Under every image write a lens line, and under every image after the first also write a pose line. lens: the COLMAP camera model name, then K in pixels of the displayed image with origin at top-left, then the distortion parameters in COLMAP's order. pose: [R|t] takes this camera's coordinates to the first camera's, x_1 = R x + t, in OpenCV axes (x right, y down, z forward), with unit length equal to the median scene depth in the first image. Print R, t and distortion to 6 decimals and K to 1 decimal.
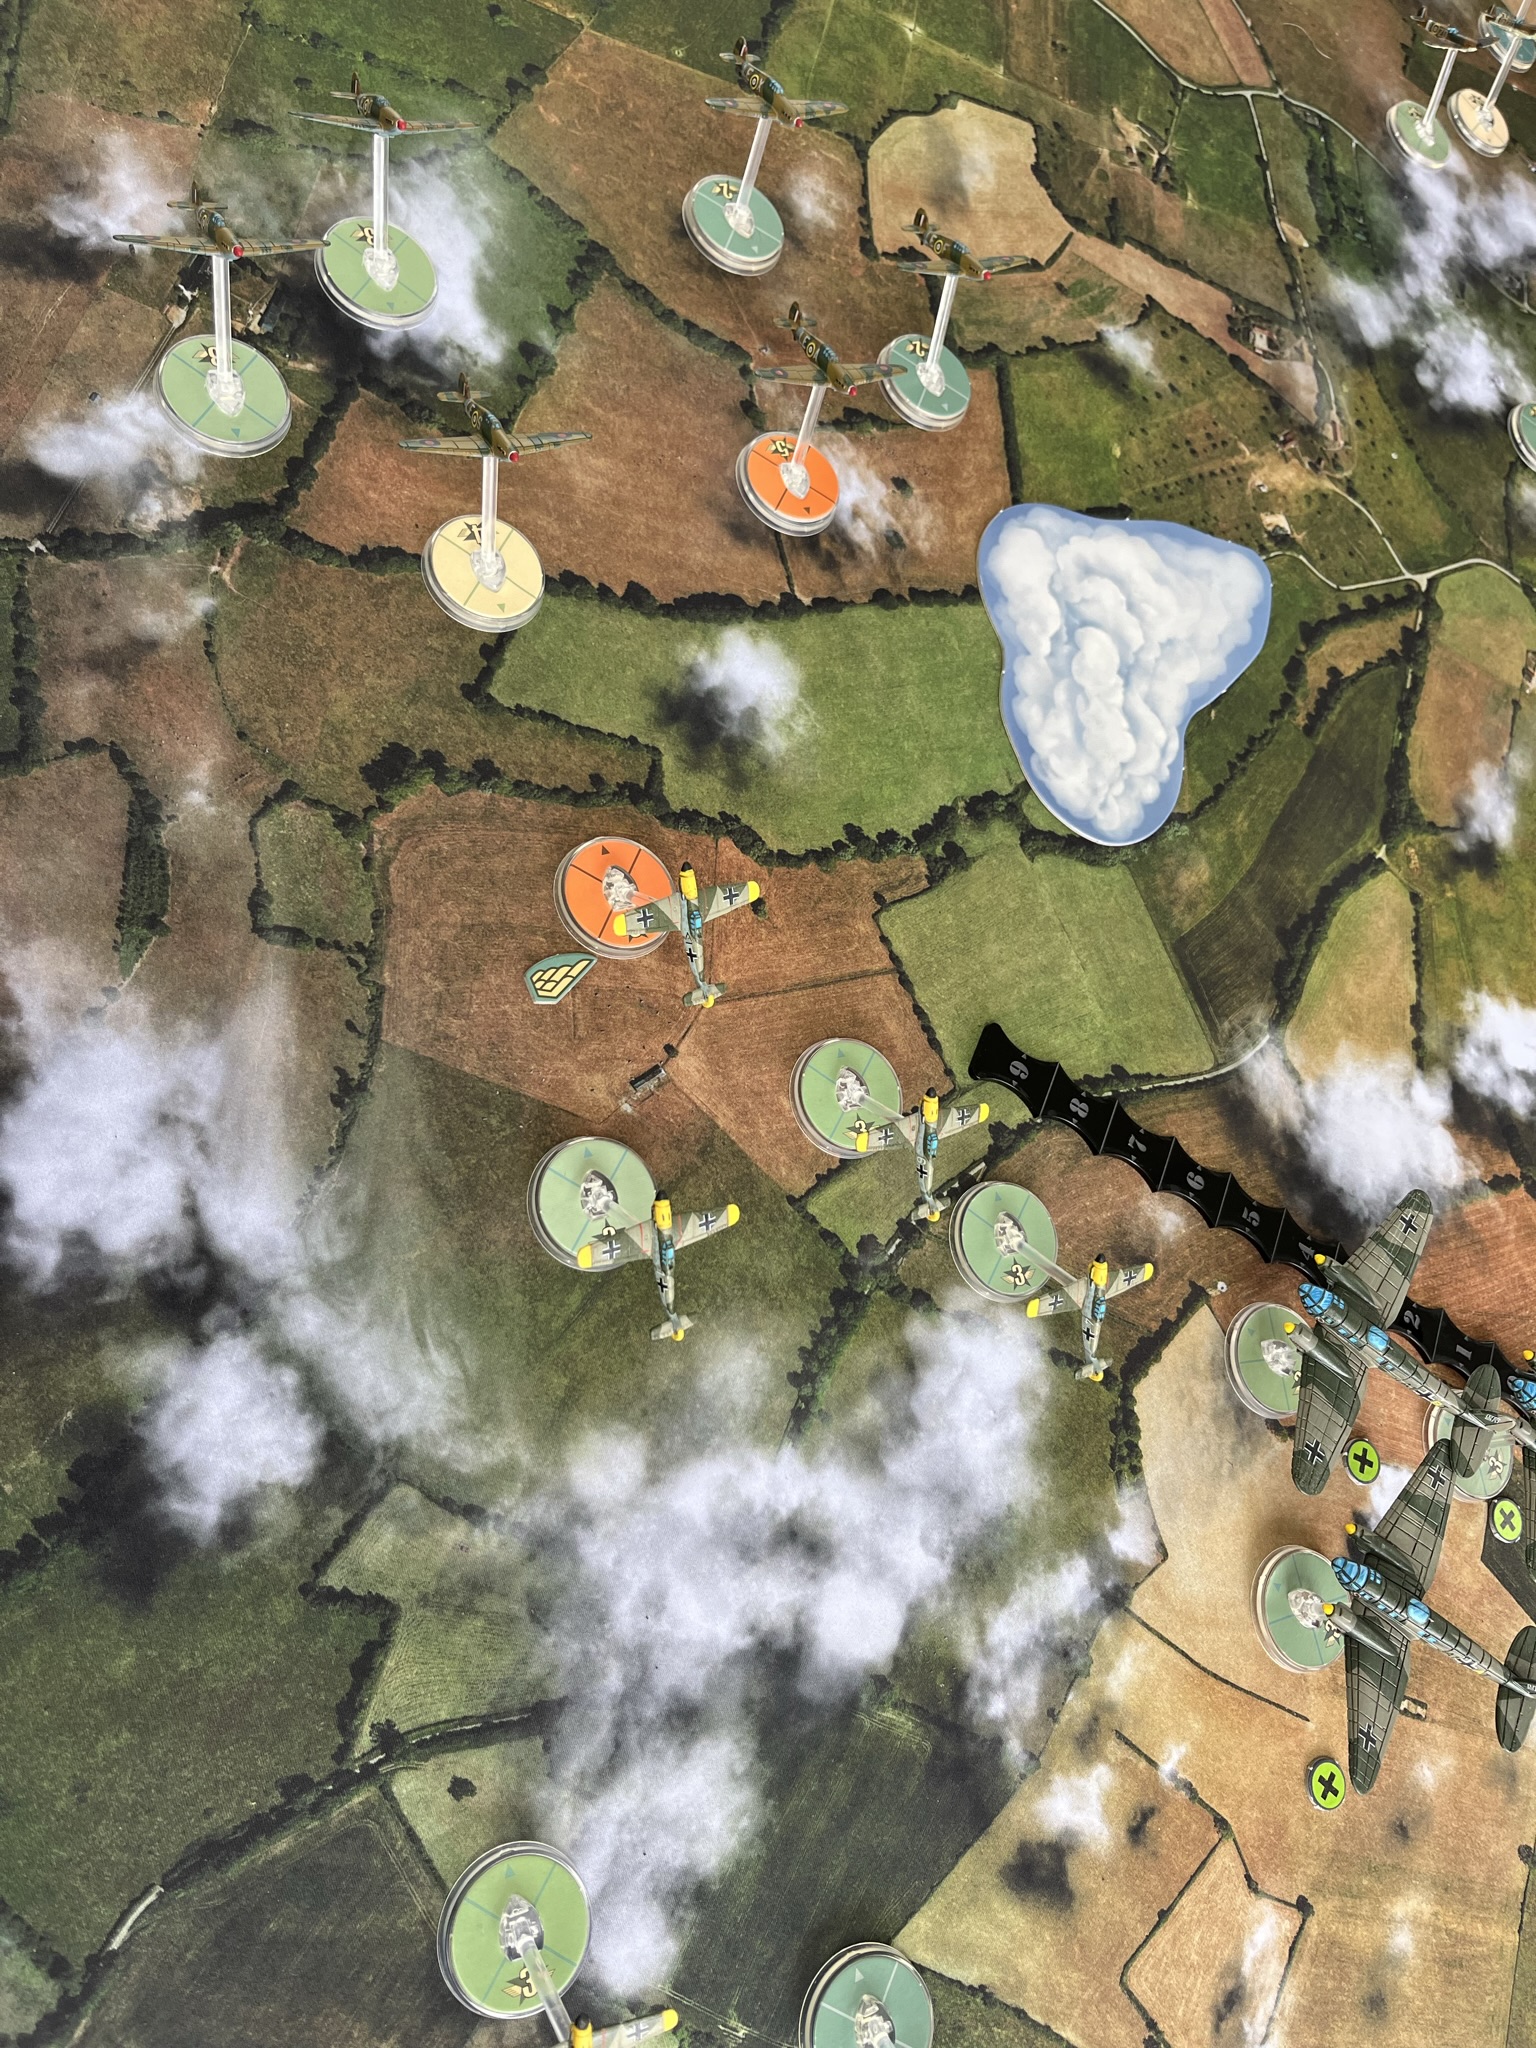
lens RADIAL K [[1553.7, 0, 768.0], [0, 1553.7, 1024.0], [0, 0, 1]] dist [0.032926, -0.044228]
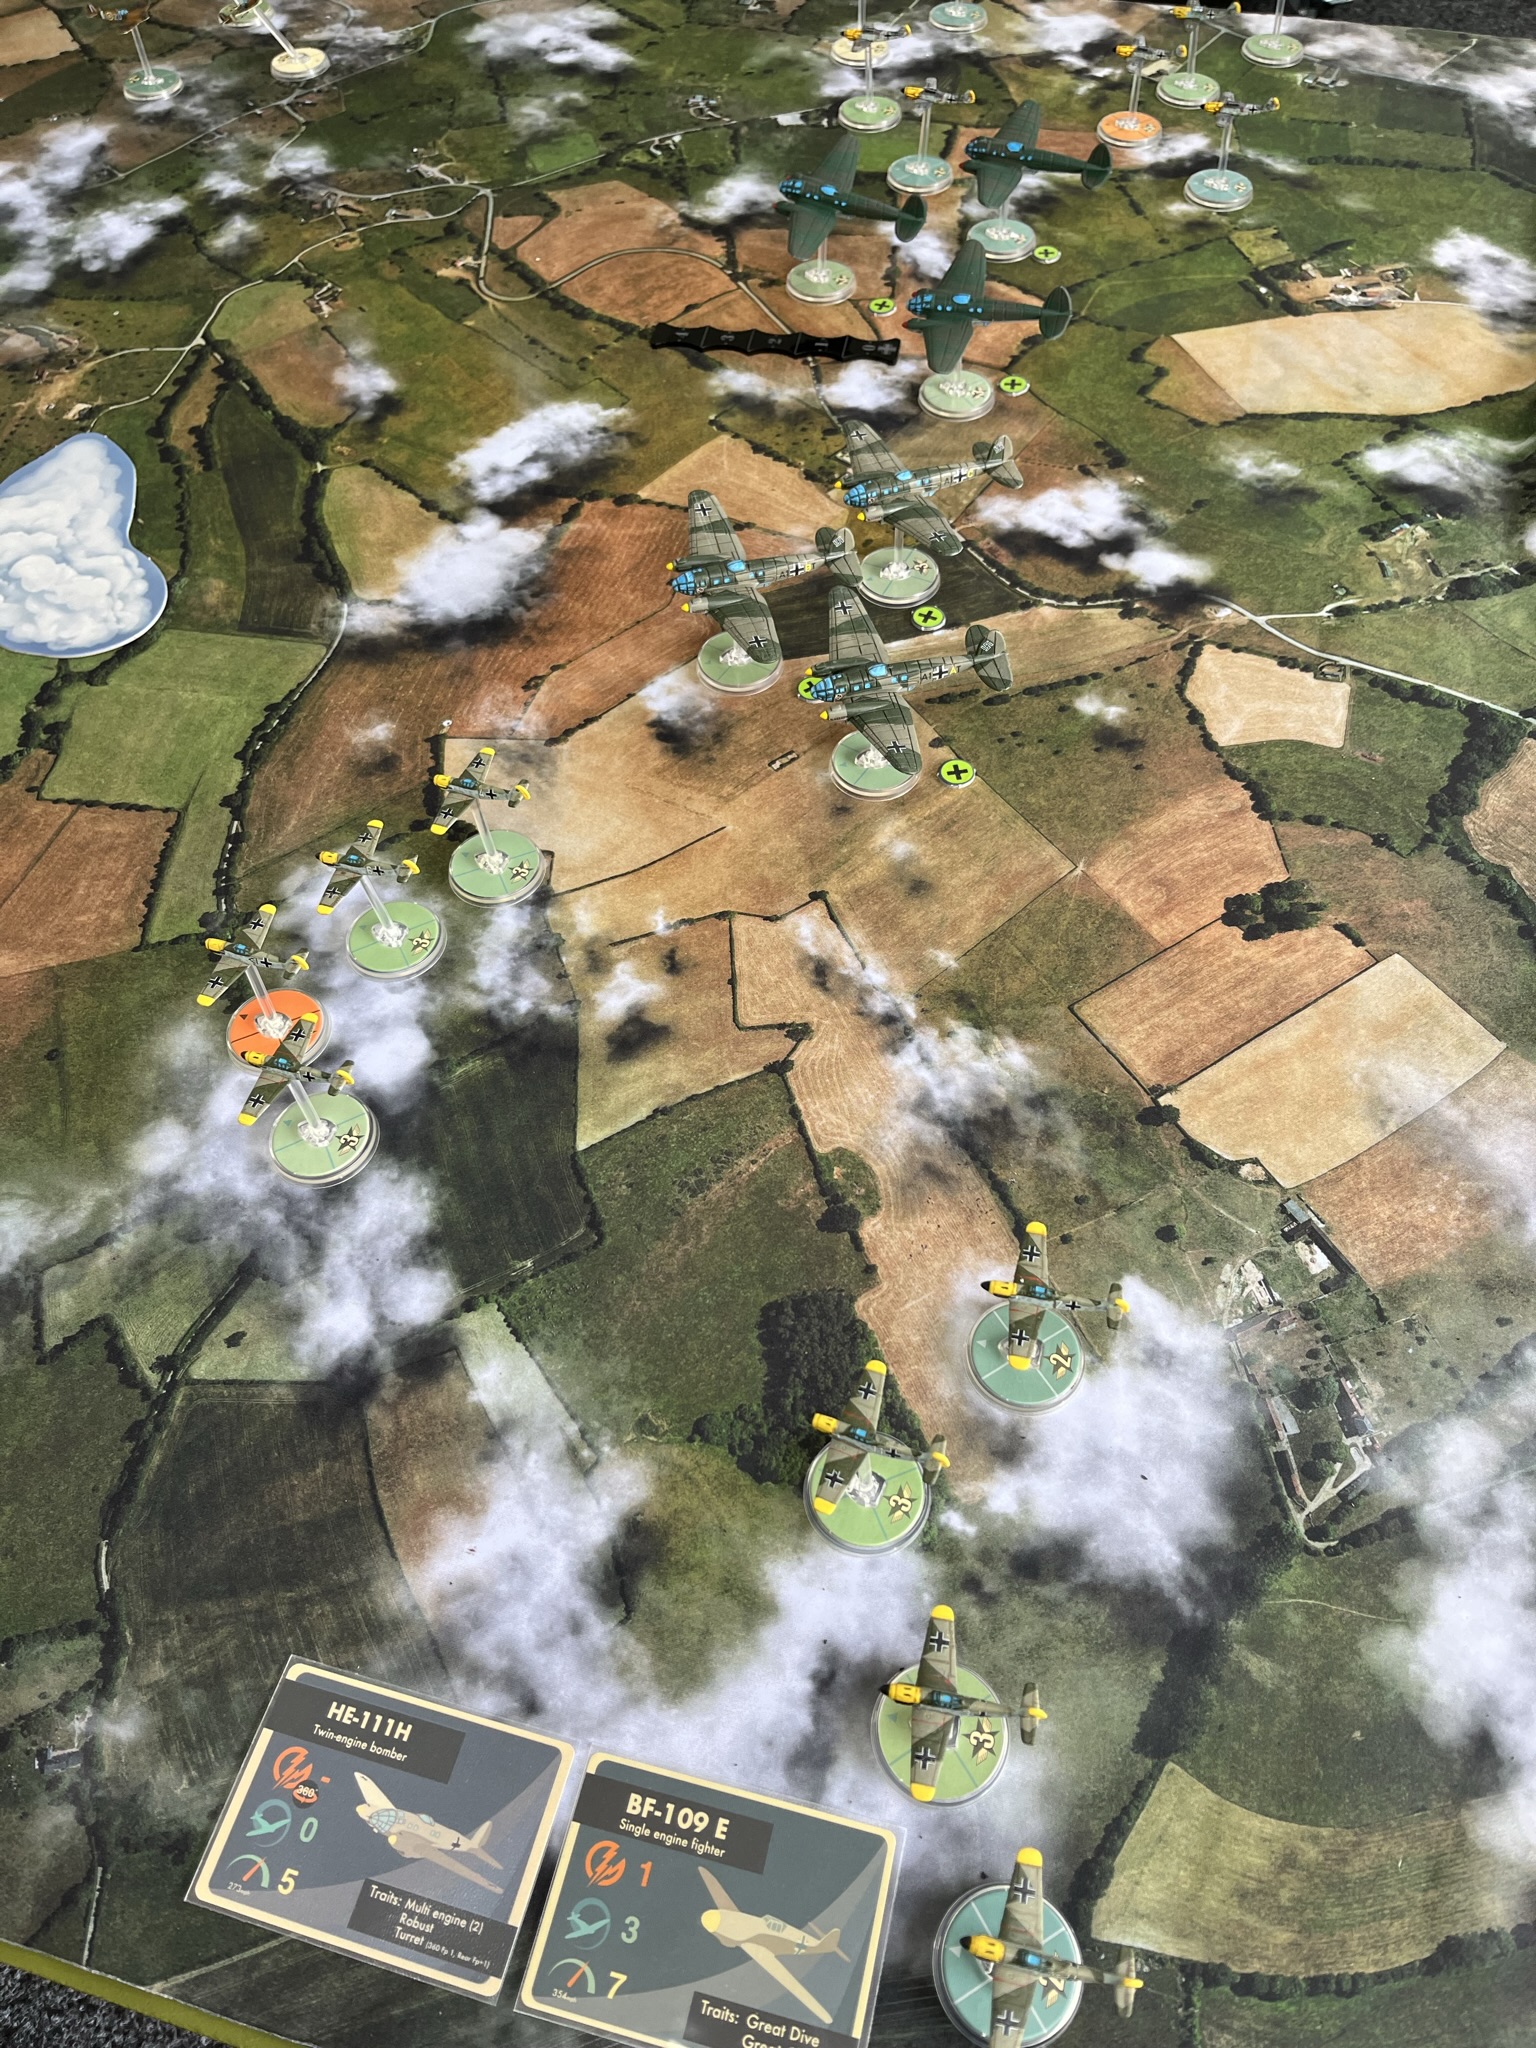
lens RADIAL K [[1581.5, 0, 757.3], [0, 1581.5, 1022.5], [0, 0, 1]] dist [0.021425, -0.006794]
pose [[0.519450, -0.851594, 0.070422, 0.122798], [0.854011, 0.514597, -0.076512, 0.609335], [0.028918, 0.099885, 0.994579, -0.256844]]
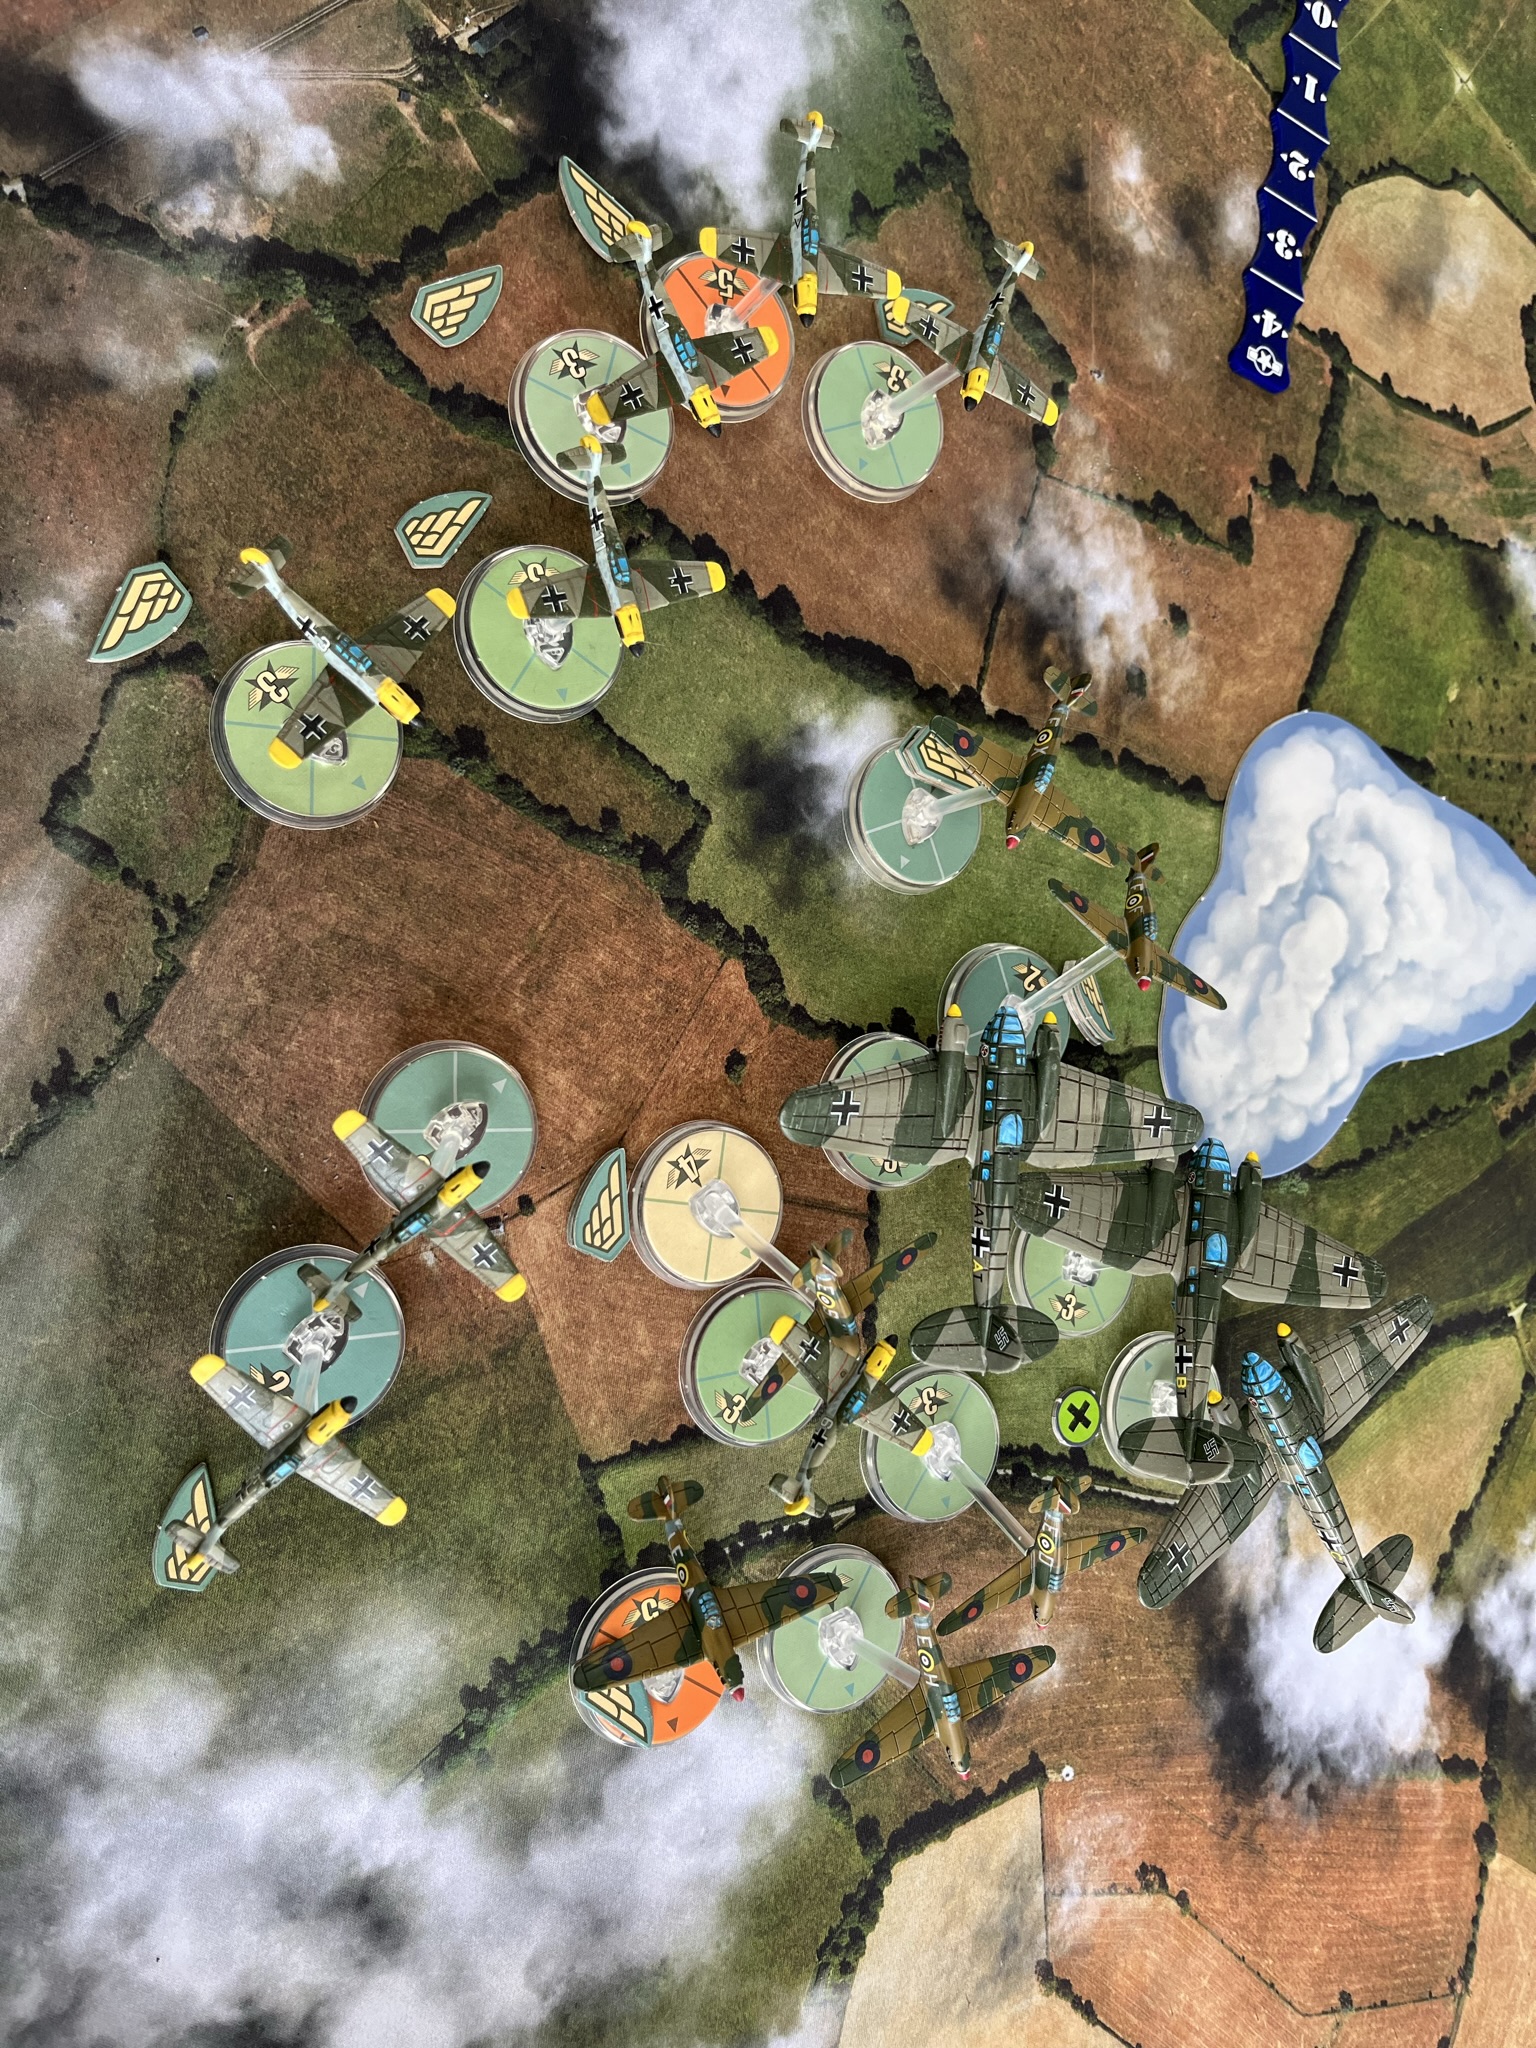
lens RADIAL K [[1554.2, 0, 767.0], [0, 1554.2, 1008.1], [0, 0, 1]] dist [0.060438, -0.104509]
pose [[0.892197, 0.451171, -0.020694, 0.009636], [-0.449975, 0.891901, 0.045115, -0.130574], [0.038811, -0.030940, 0.998767, 0.247846]]
